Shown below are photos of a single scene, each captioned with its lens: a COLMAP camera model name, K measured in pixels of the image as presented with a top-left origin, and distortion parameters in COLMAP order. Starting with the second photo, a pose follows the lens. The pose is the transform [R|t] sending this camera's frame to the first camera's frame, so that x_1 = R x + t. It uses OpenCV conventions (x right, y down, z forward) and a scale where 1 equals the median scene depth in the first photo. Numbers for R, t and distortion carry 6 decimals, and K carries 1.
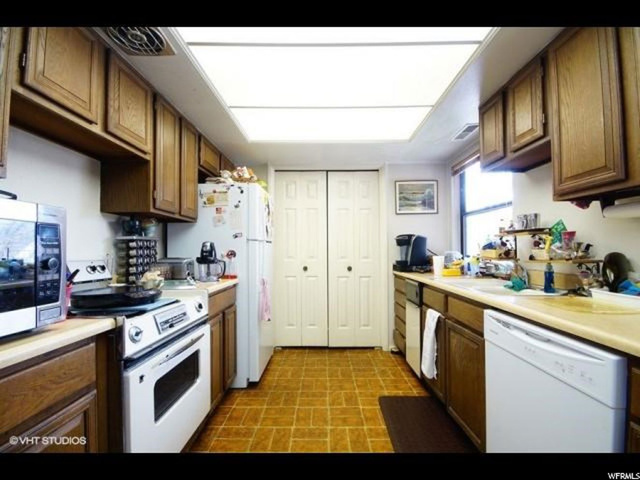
lens RADIAL K [[281.7, 0, 319.7], [0, 281.7, 241.3], [0, 0, 1]] dist [0.008444, -0.006582]
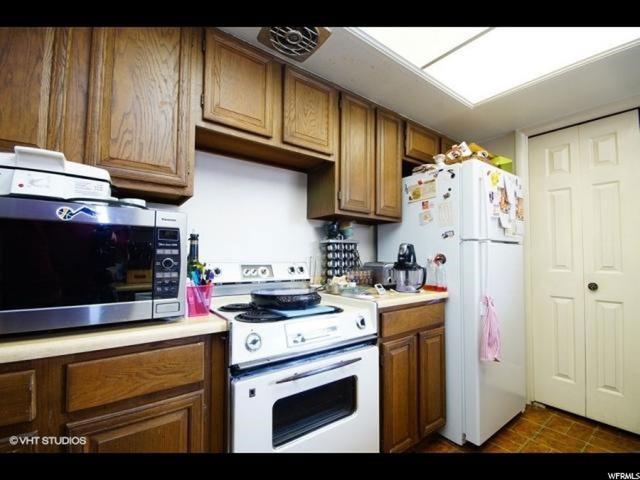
lens RADIAL K [[281.7, 0, 320.0], [0, 281.7, 244.0], [0, 0, 1]] dist [0.008444, -0.006582]
pose [[0.605446, -0.024985, -0.795494, 0.136783], [0.018273, 0.999680, -0.017490, 0.015834], [0.795676, -0.003947, 0.605709, 0.364559]]
